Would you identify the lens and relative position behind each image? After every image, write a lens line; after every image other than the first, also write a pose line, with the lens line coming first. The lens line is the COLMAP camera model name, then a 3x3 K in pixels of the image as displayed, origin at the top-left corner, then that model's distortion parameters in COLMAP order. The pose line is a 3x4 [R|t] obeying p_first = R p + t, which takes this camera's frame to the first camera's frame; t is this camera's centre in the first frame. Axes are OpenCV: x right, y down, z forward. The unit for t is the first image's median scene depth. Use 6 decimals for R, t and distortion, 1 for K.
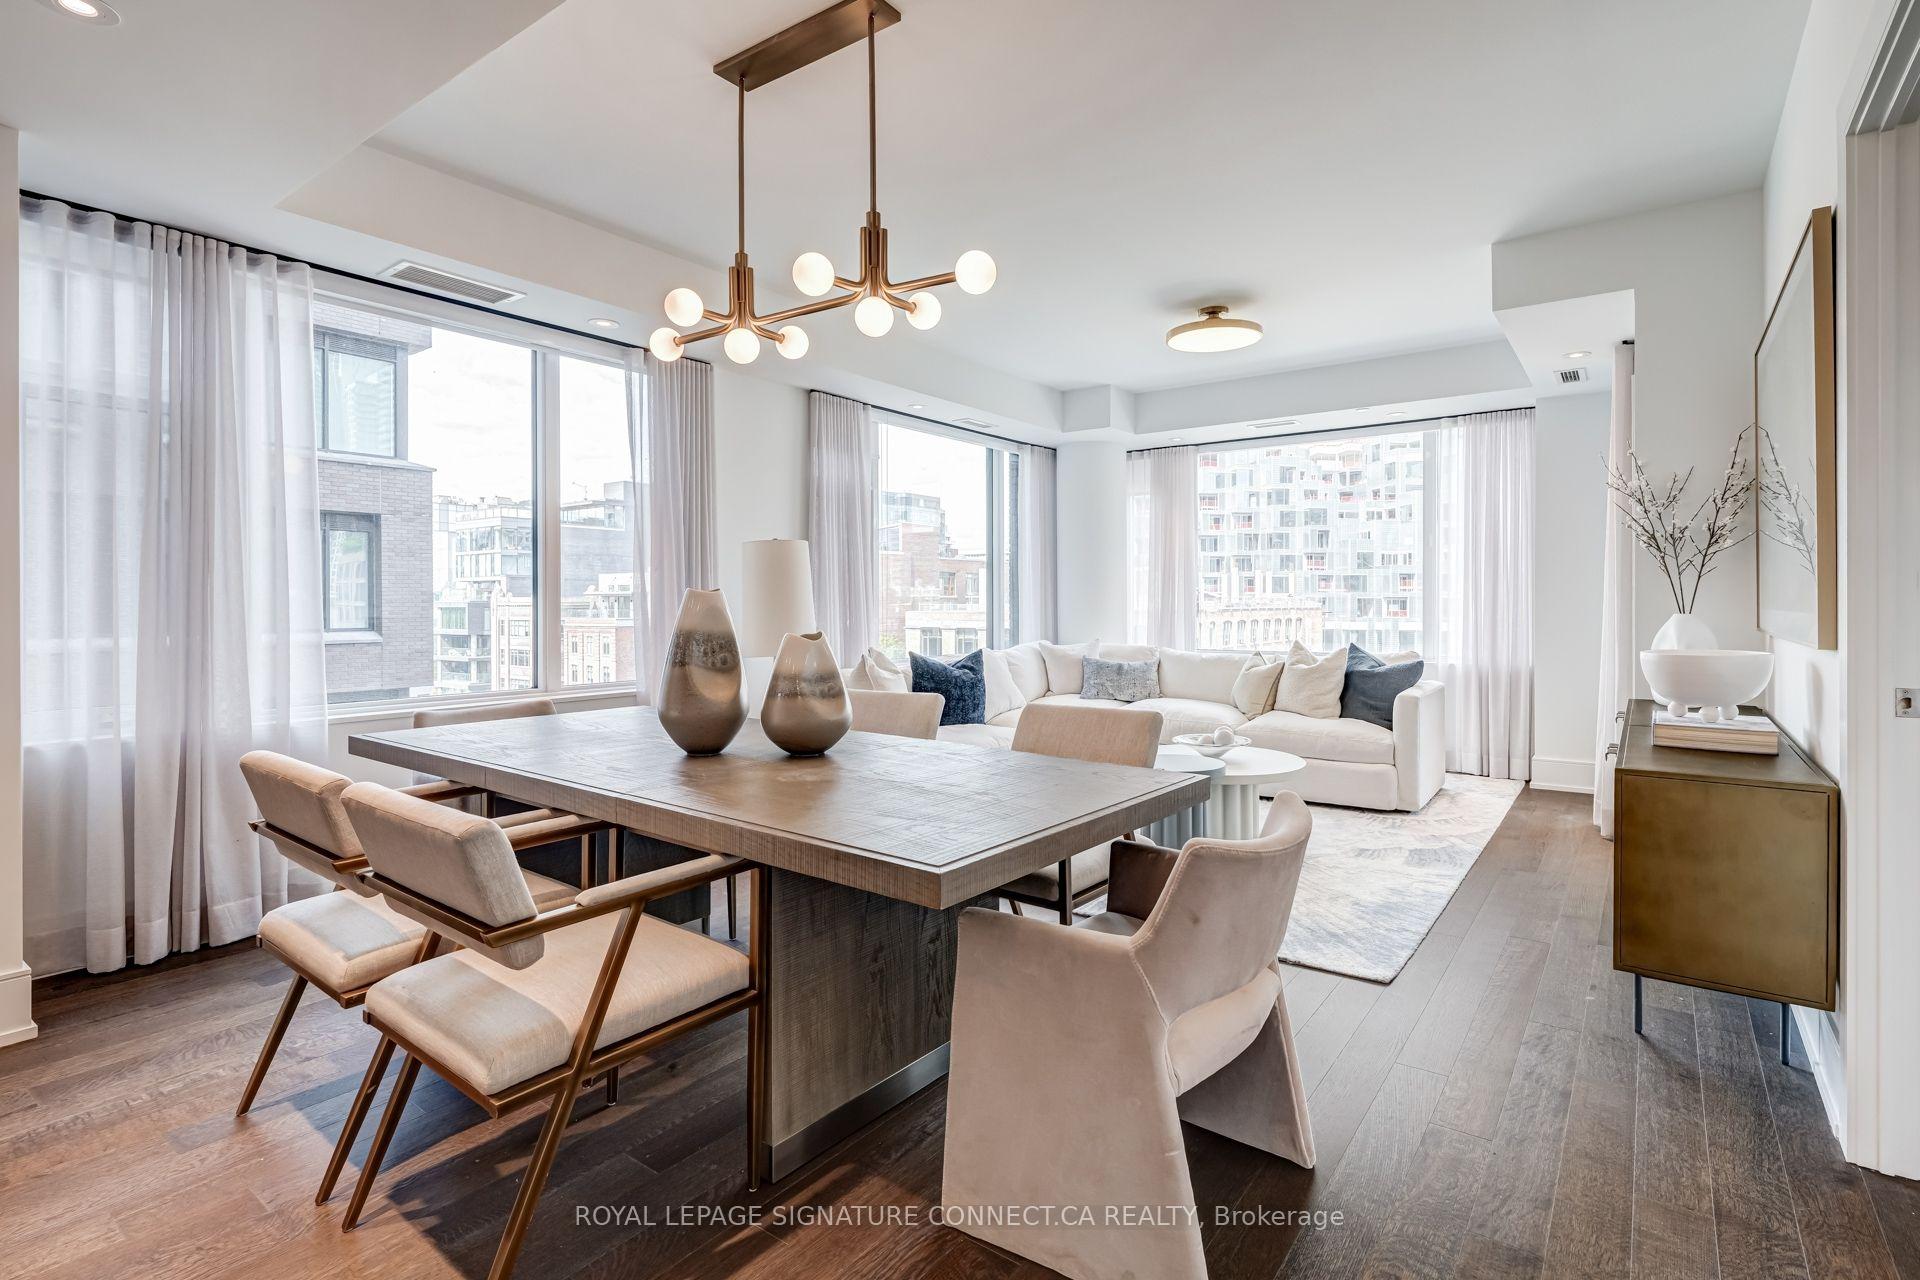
lens RADIAL K [[918.1, 0, 1008.9], [0, 918.1, 604.8], [0, 0, 1]] dist [-0.001939, -0.000595]
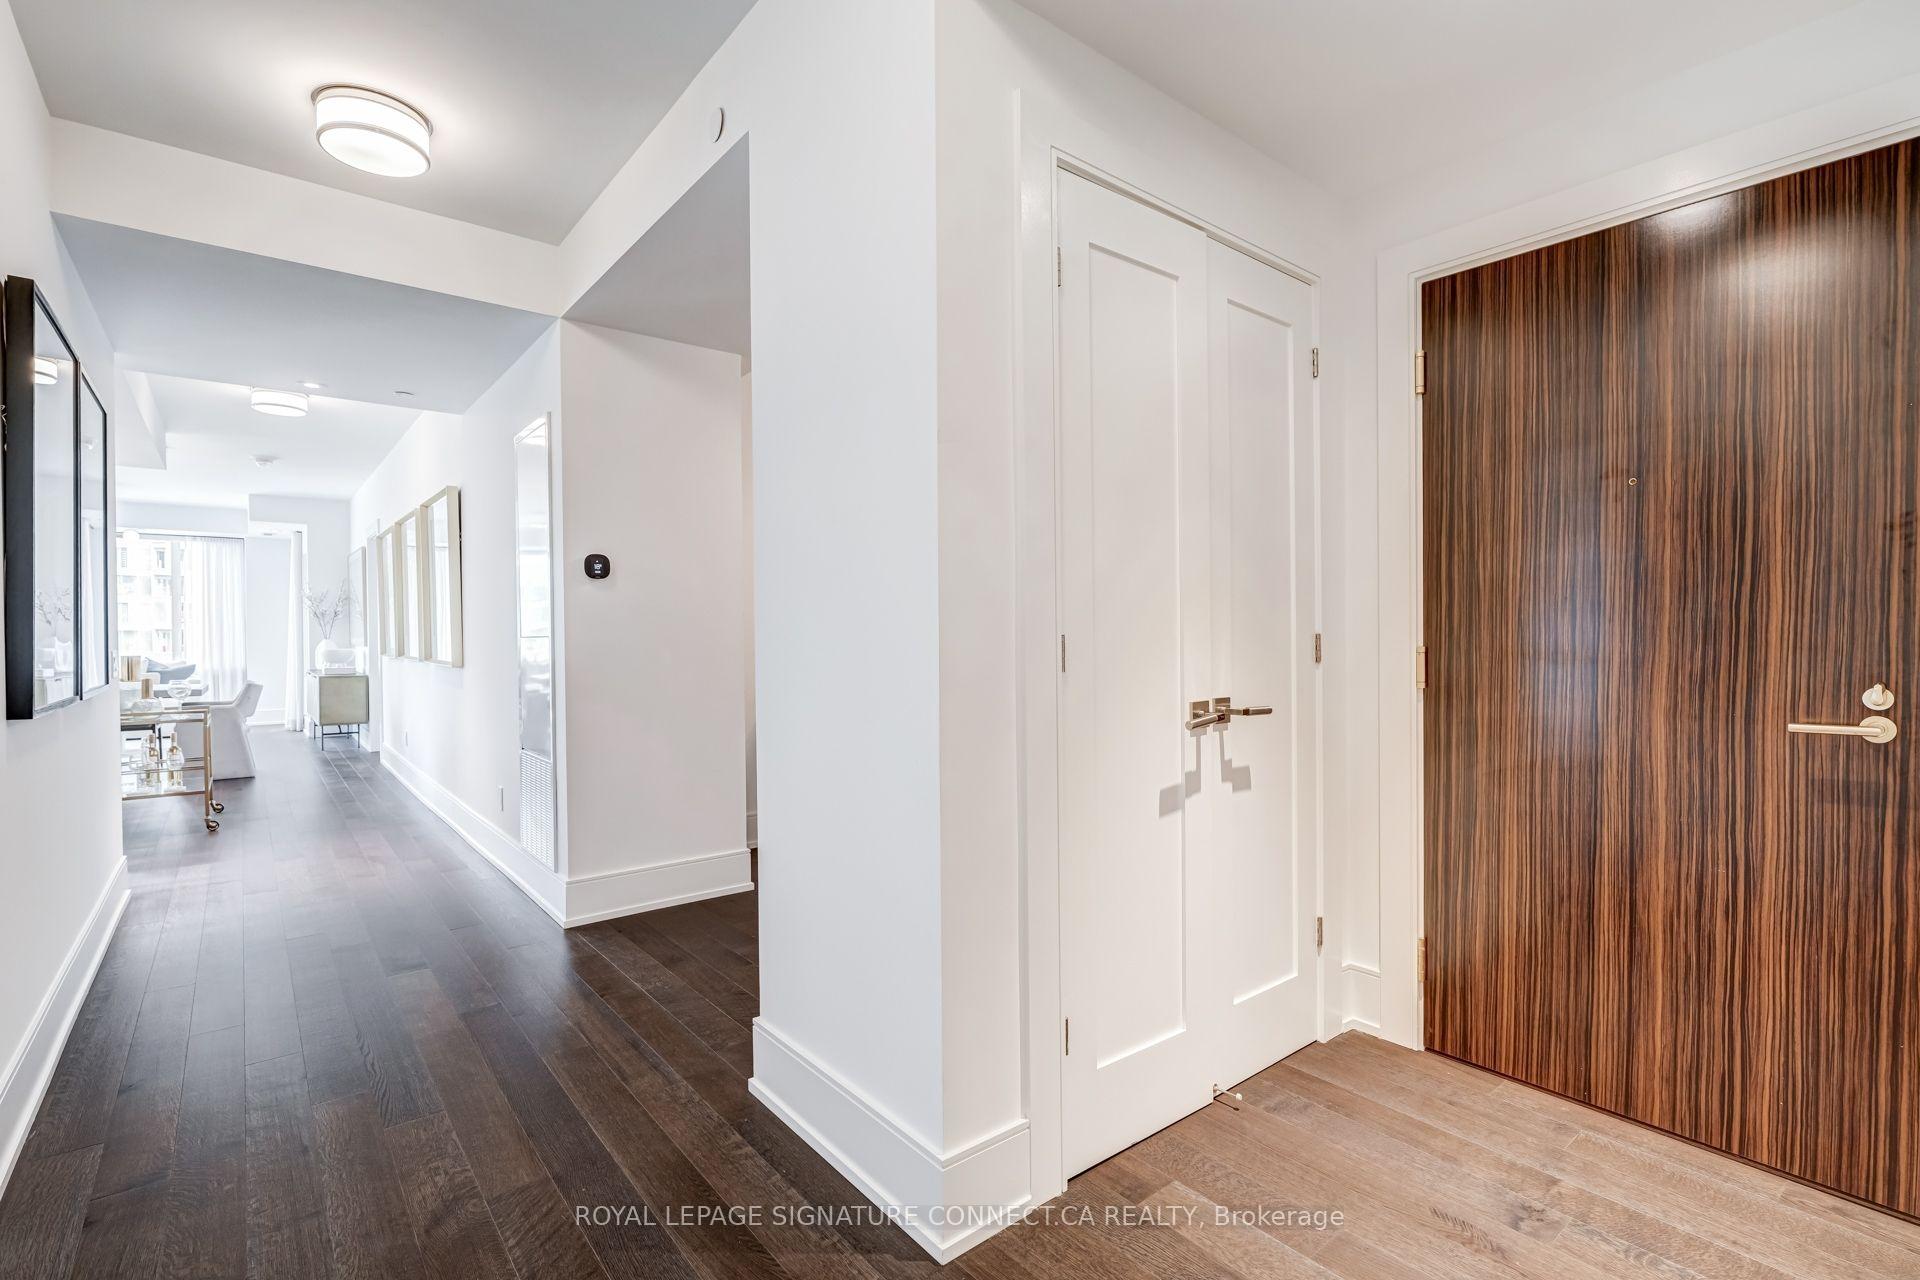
lens RADIAL K [[884.2, 0, 981.1], [0, 884.2, 624.6], [0, 0, 1]] dist [0.000456, -0.000360]
pose [[0.255078, -0.000405, 0.966920, -1.068505], [0.009866, 0.999949, -0.002184, -0.007866], [-0.966870, 0.010096, 0.255069, -1.277505]]
